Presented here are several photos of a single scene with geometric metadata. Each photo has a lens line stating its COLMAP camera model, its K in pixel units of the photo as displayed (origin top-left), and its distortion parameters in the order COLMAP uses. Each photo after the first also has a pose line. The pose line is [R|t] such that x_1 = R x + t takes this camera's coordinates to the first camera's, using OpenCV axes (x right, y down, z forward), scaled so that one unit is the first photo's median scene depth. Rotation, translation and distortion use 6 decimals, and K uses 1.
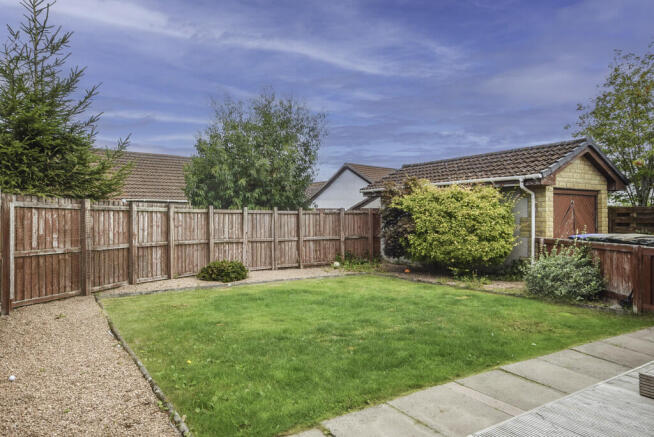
lens RADIAL K [[435.2, 0, 327.0], [0, 435.2, 218.5], [0, 0, 1]] dist [0.021410, -0.000542]
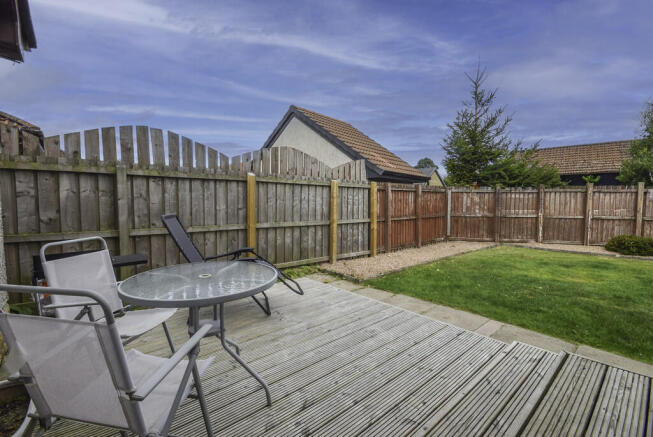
lens RADIAL K [[288.1, 0, 322.5], [0, 288.1, 215.6], [0, 0, 1]] dist [-0.001094, -0.000115]
pose [[0.115438, 0.050308, -0.992040, 0.543091], [-0.000316, 0.998718, 0.050610, 0.015246], [0.993315, -0.005528, 0.115306, 0.212626]]
